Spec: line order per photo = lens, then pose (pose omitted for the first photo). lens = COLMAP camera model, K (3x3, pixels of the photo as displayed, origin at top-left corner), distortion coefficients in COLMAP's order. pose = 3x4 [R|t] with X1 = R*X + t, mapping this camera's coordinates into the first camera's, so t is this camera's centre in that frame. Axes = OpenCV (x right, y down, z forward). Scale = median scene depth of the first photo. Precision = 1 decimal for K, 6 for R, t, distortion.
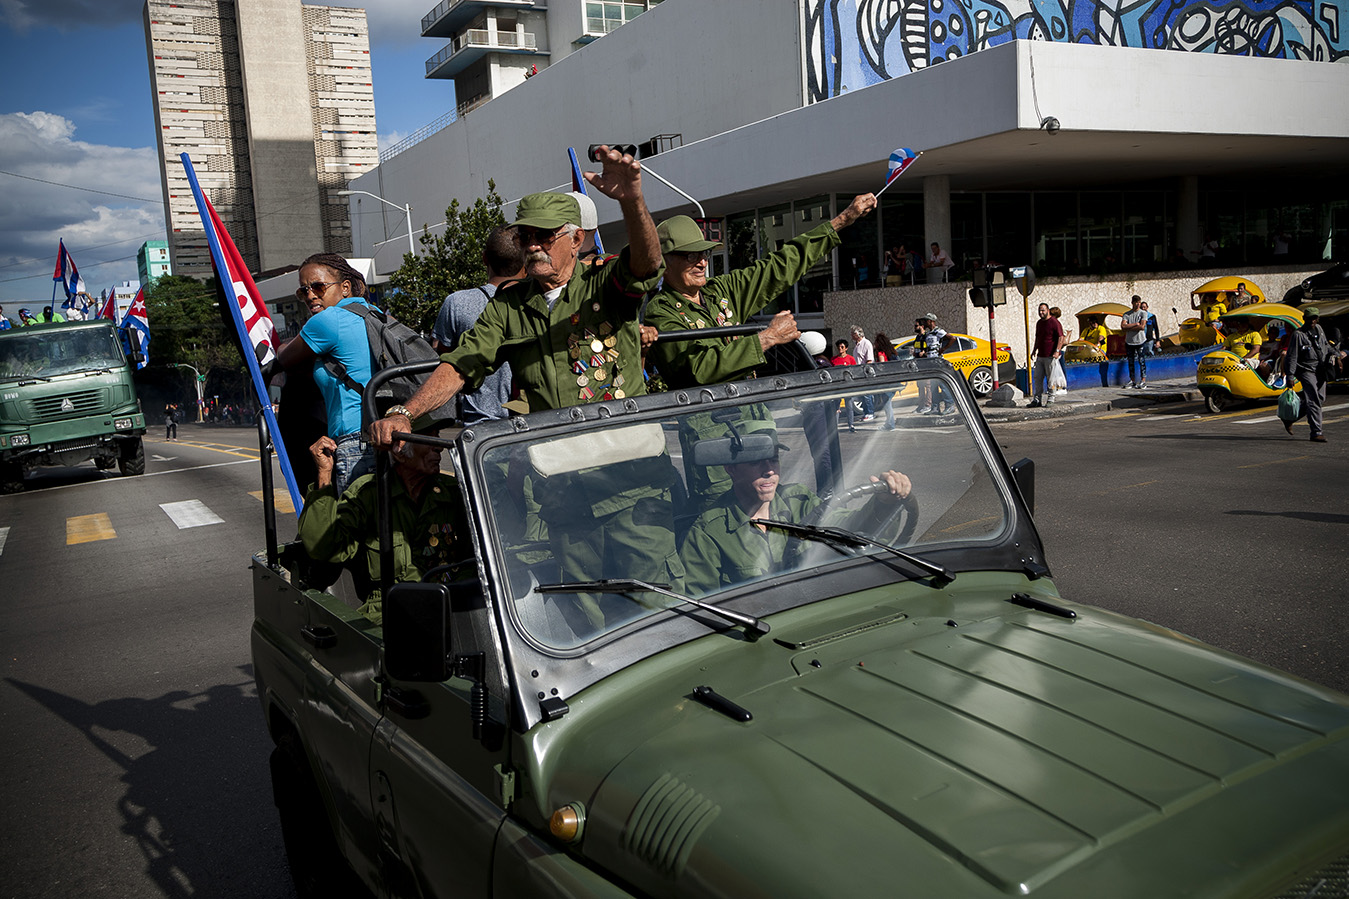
lens RADIAL K [[1172.4, 0, 680.3], [0, 1172.4, 471.1], [0, 0, 1]] dist [0.012965, 0.004855]
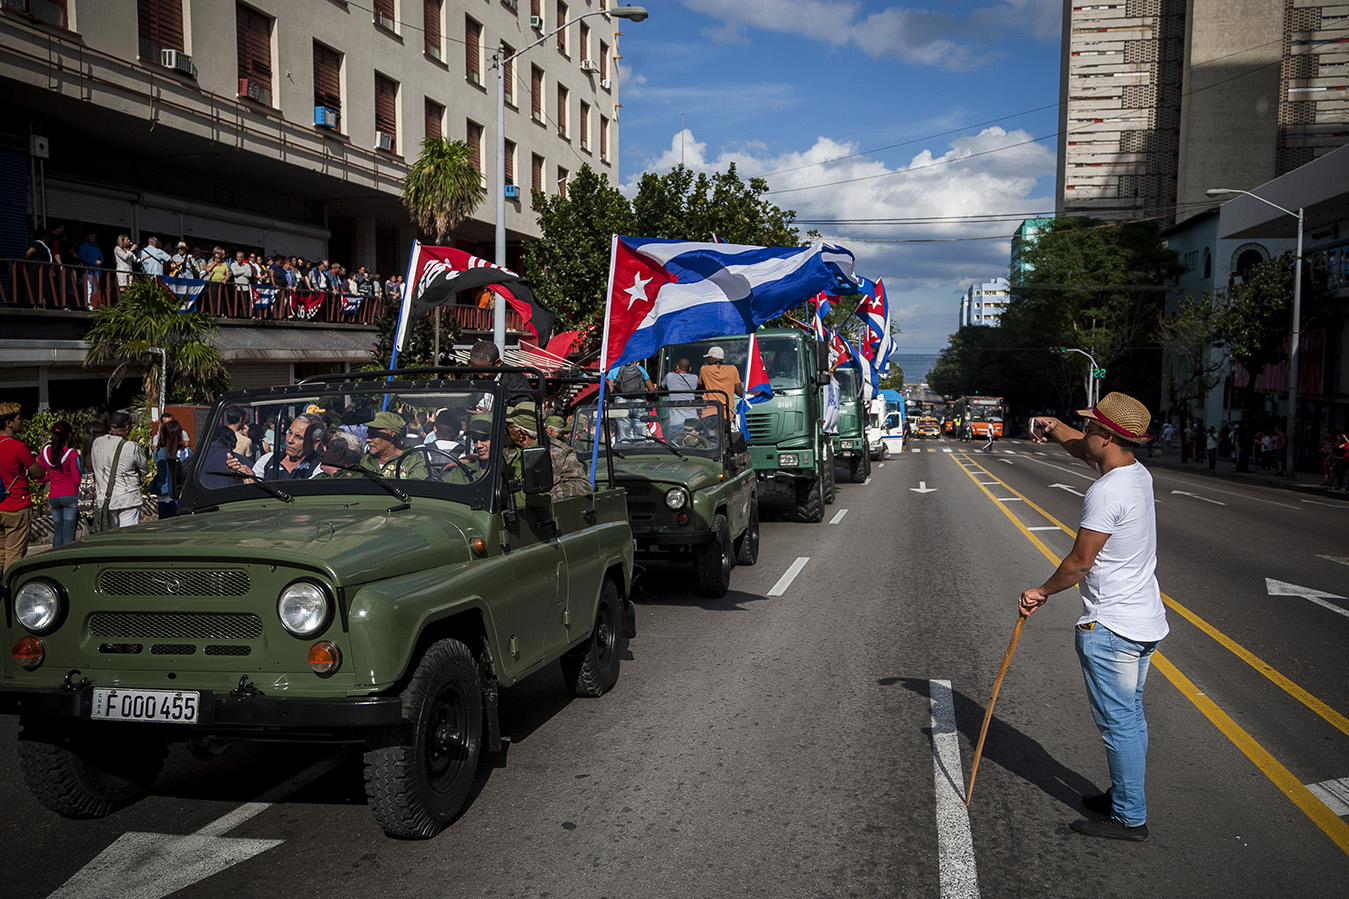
lens RADIAL K [[1172.4, 0, 680.3], [0, 1172.4, 471.1], [0, 0, 1]] dist [0.012965, 0.004855]
pose [[0.770622, 0.115978, -0.626651, -0.122325], [-0.125215, 0.991689, 0.029555, -0.011980], [0.624870, 0.055691, 0.778740, 0.254303]]
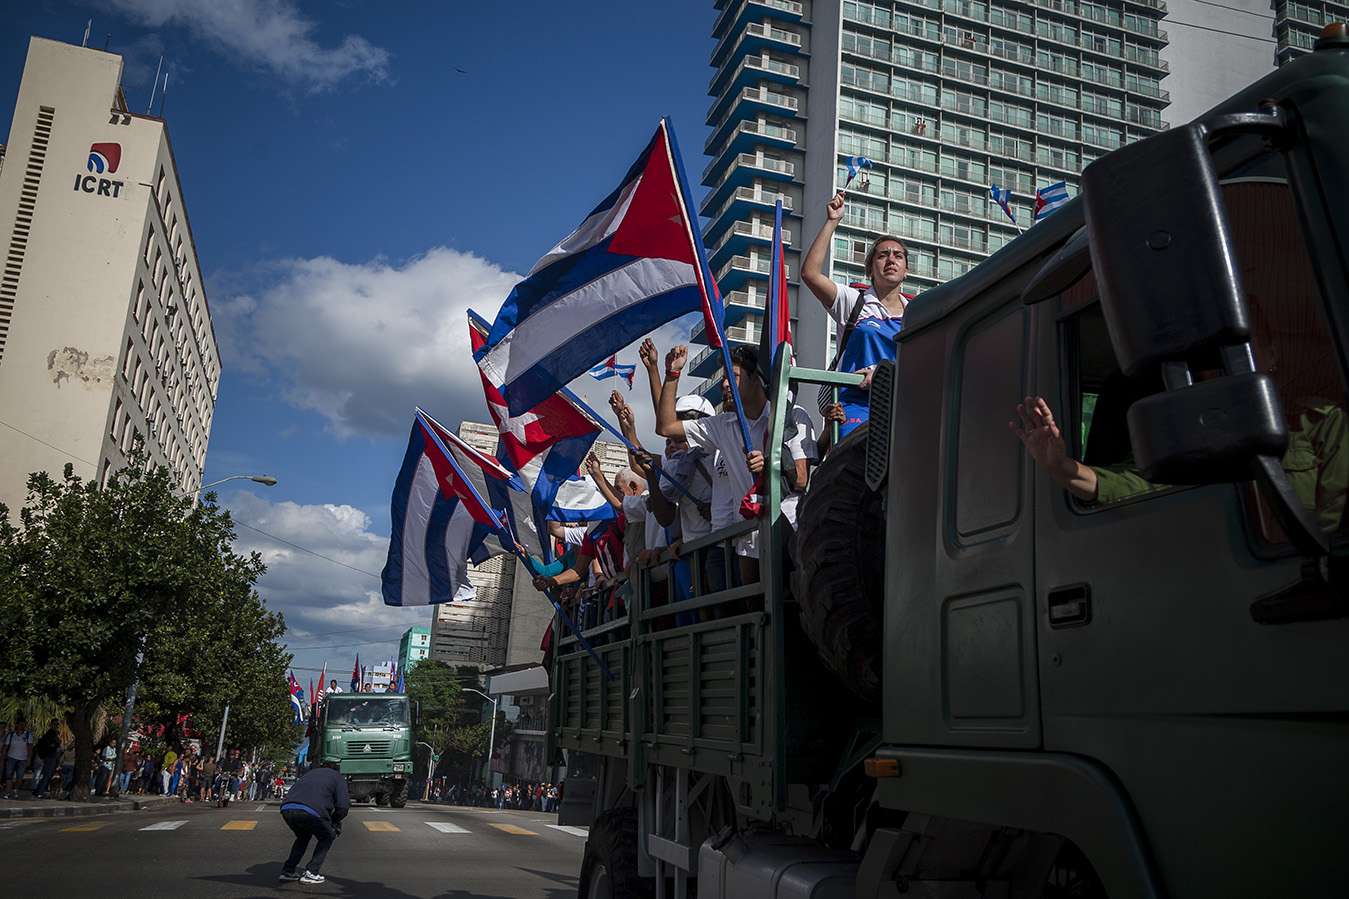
lens RADIAL K [[1172.4, 0, 680.3], [0, 1172.4, 471.1], [0, 0, 1]] dist [0.012965, 0.004855]
pose [[0.975884, 0.076757, -0.204349, 0.004784], [-0.143968, 0.929993, -0.338209, 0.004922], [0.164083, 0.359473, 0.918616, -0.023775]]
